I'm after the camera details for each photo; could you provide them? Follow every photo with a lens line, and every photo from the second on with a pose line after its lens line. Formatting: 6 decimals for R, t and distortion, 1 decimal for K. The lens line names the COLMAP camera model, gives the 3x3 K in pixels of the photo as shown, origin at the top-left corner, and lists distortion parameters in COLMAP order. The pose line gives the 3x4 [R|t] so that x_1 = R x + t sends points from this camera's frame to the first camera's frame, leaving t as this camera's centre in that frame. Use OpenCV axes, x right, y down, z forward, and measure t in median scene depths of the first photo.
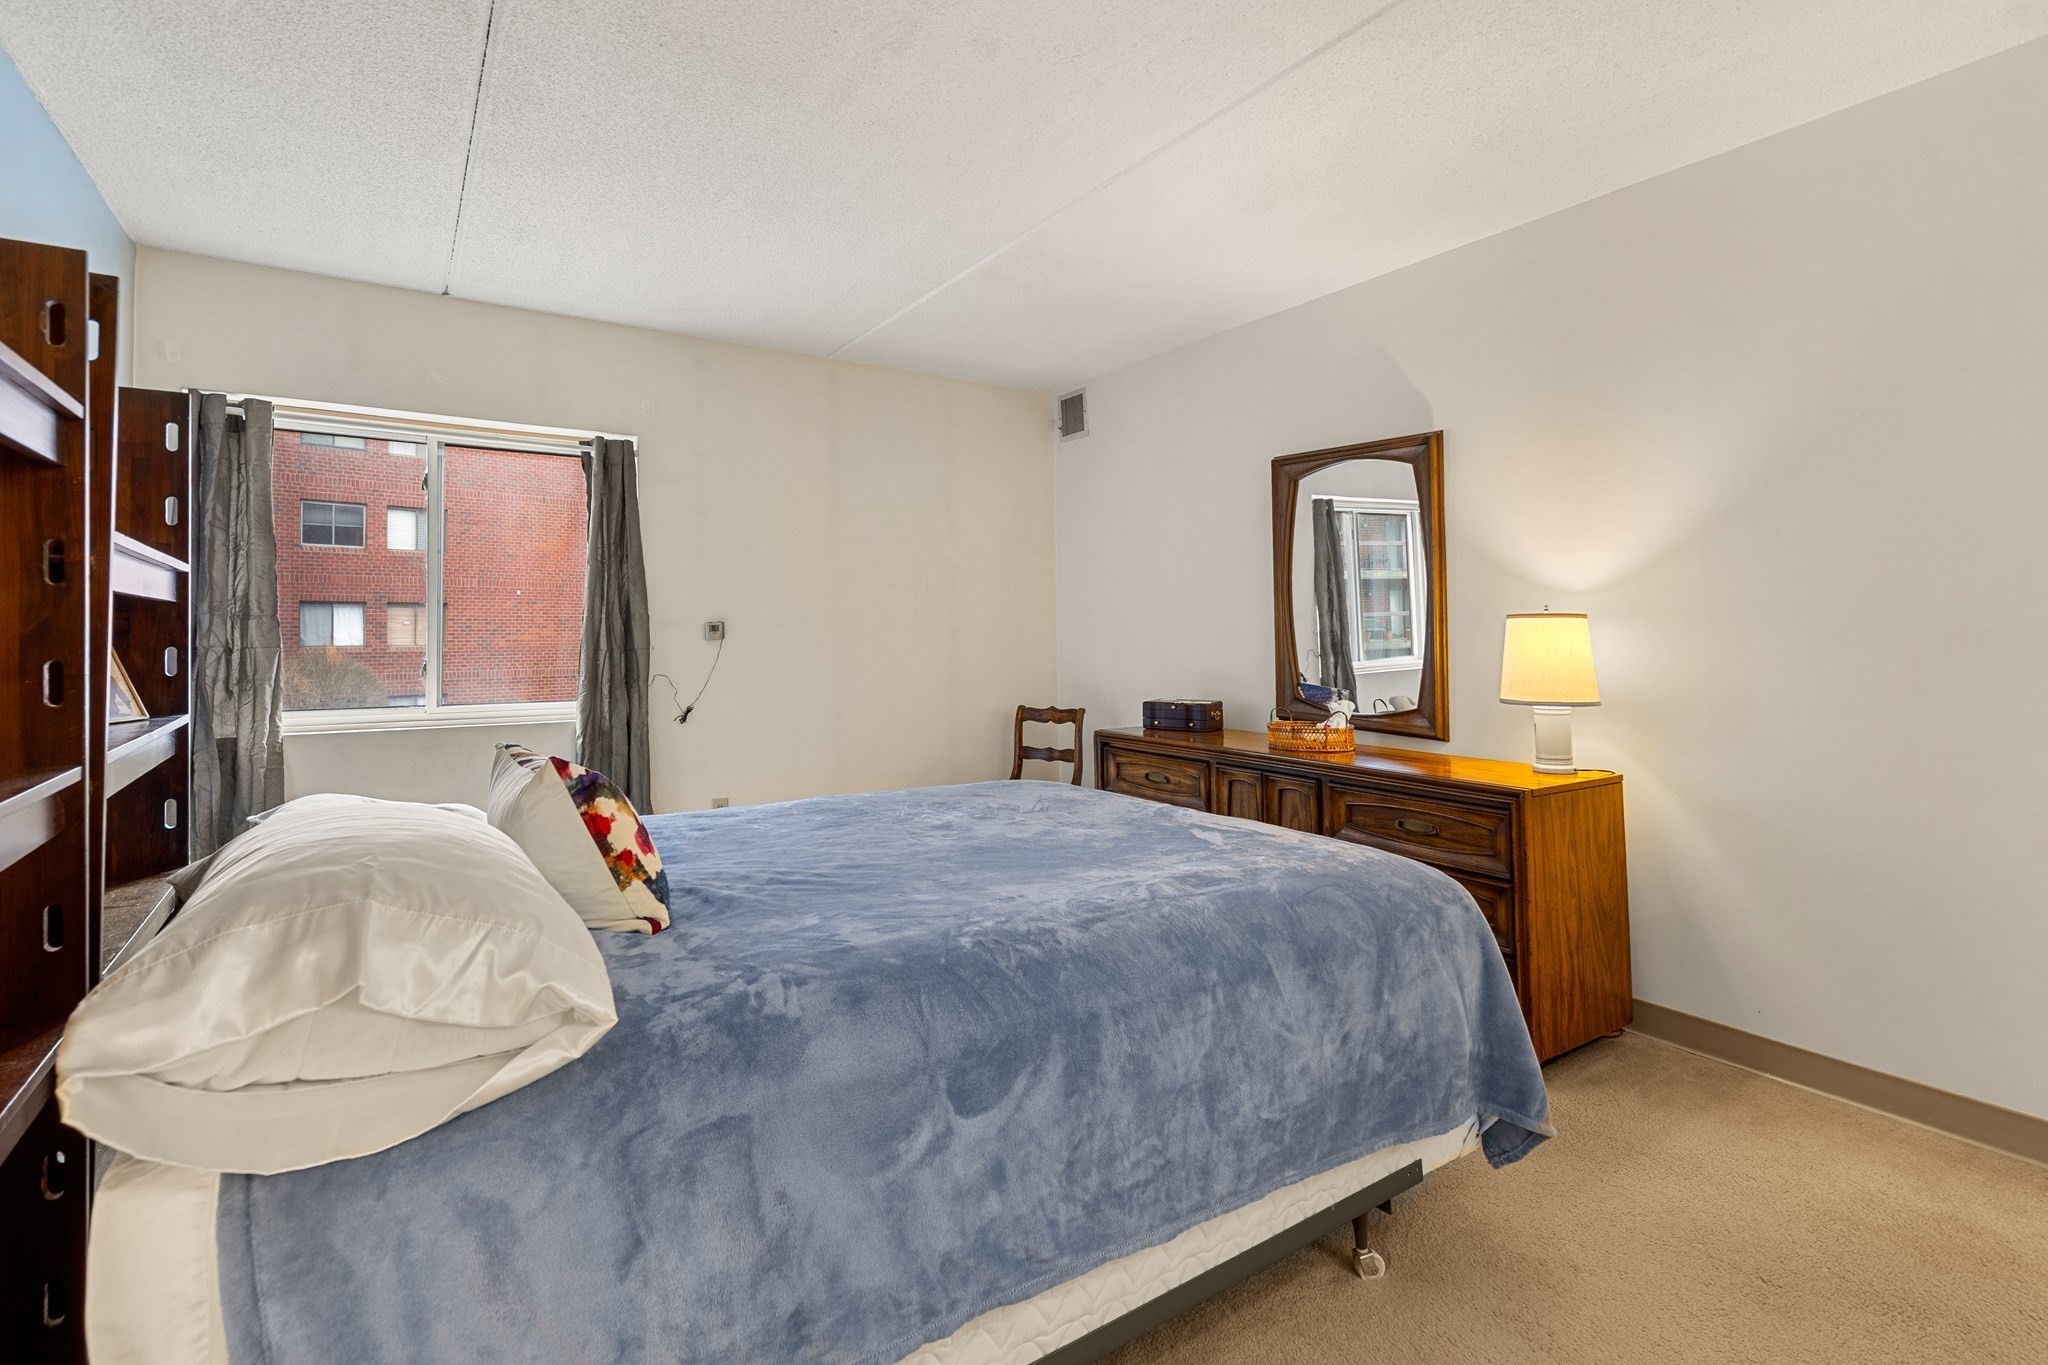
lens RADIAL K [[965.3, 0, 1026.1], [0, 965.3, 592.9], [0, 0, 1]] dist [-0.000803, -0.000109]
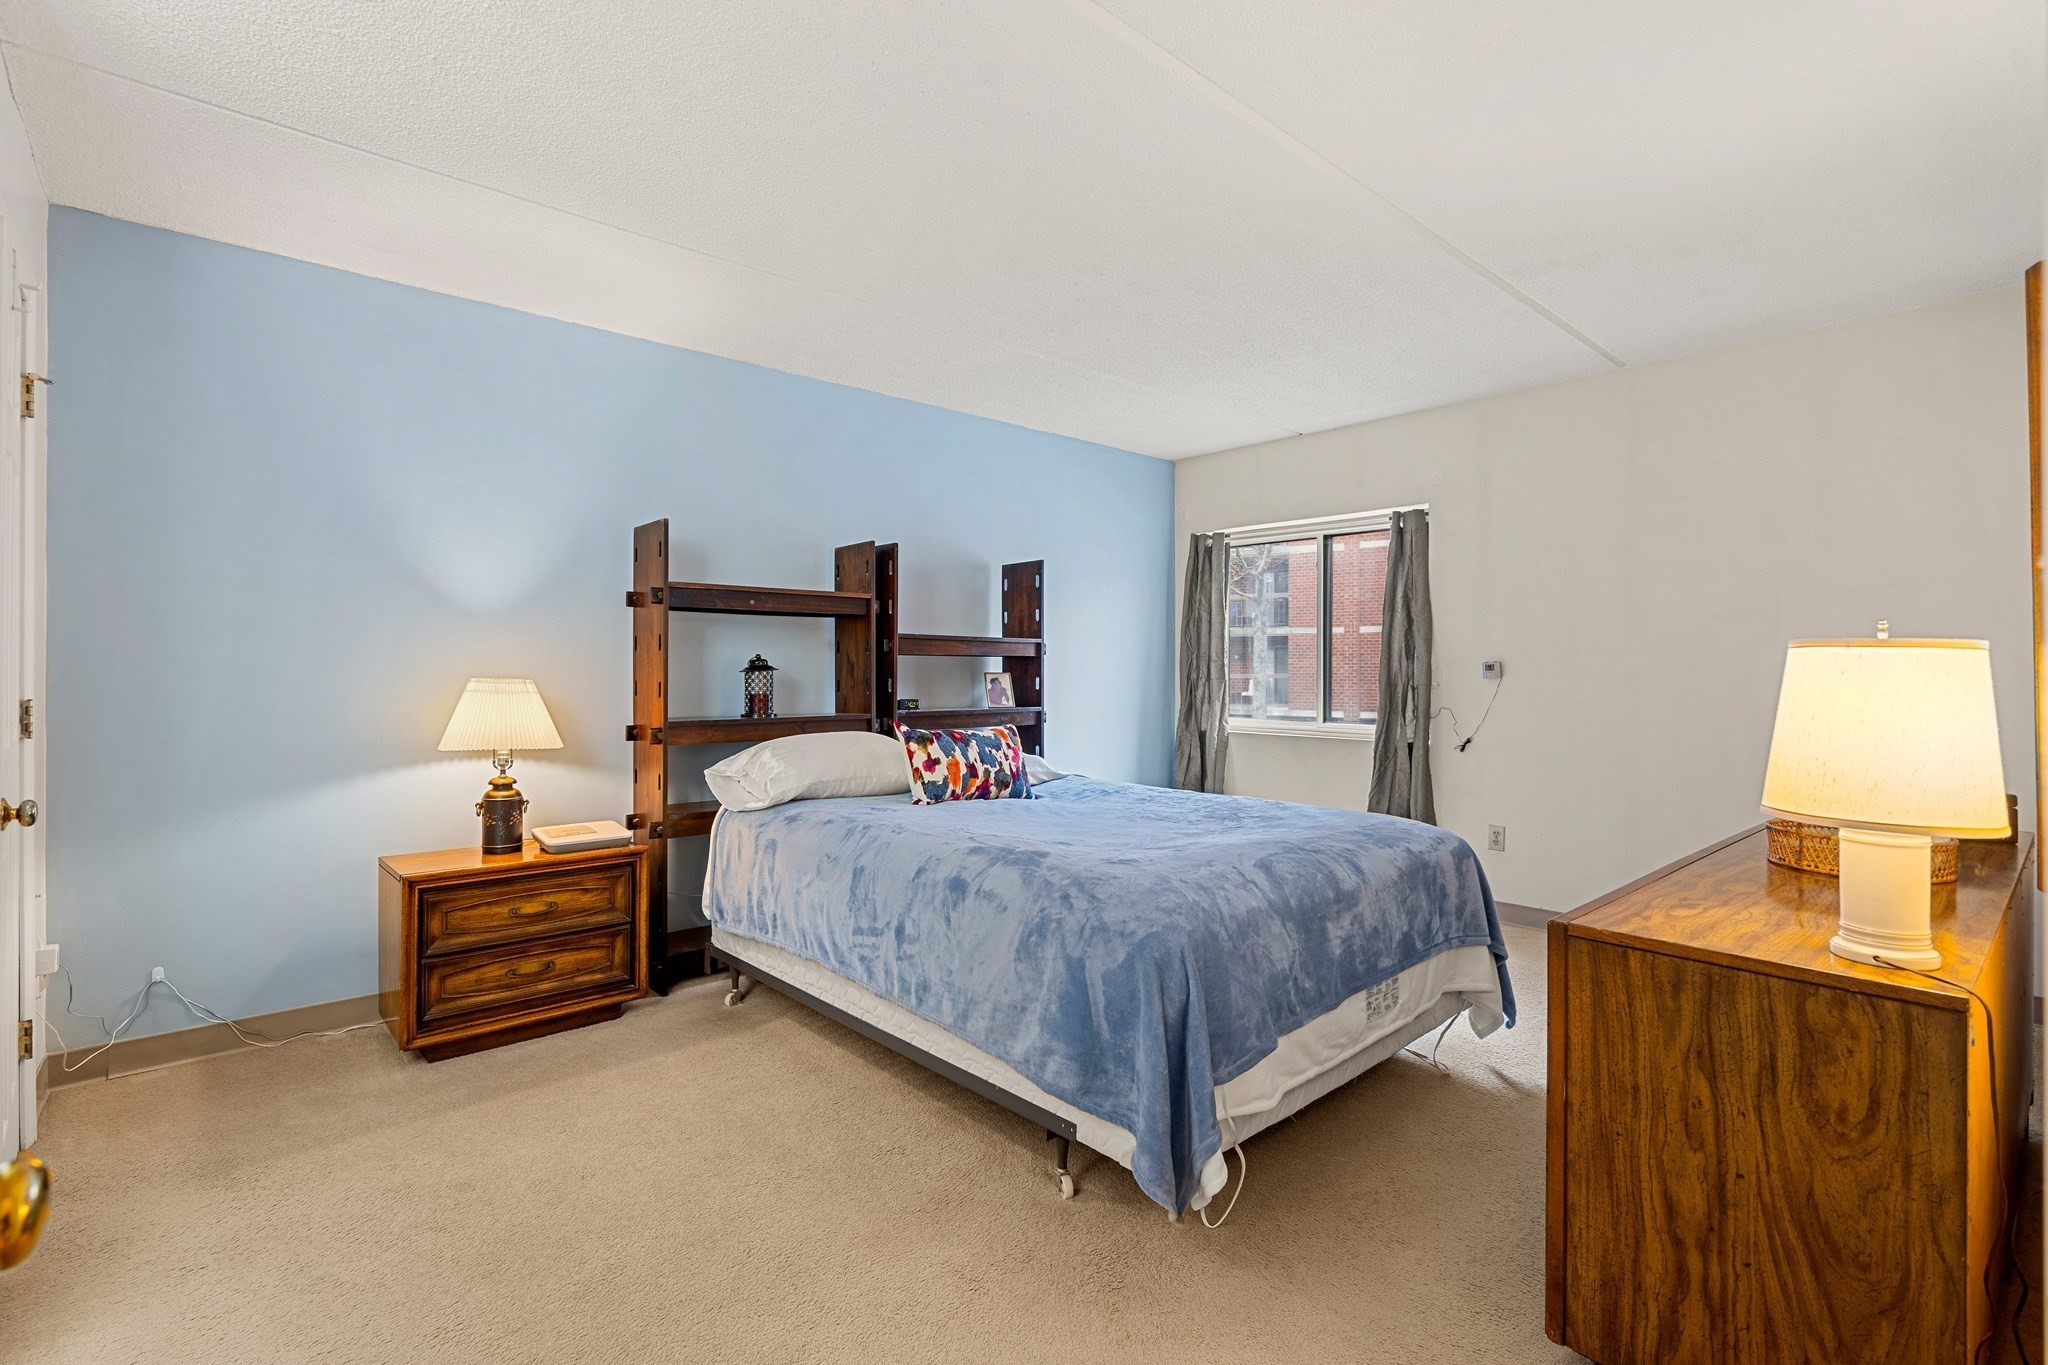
lens RADIAL K [[939.6, 0, 1018.6], [0, 939.6, 670.7], [0, 0, 1]] dist [-0.002446, 0.000572]
pose [[0.142161, 0.001393, -0.989843, 0.713295], [0.037844, 0.999260, 0.006841, 0.015001], [0.989120, -0.038432, 0.142003, 0.373832]]
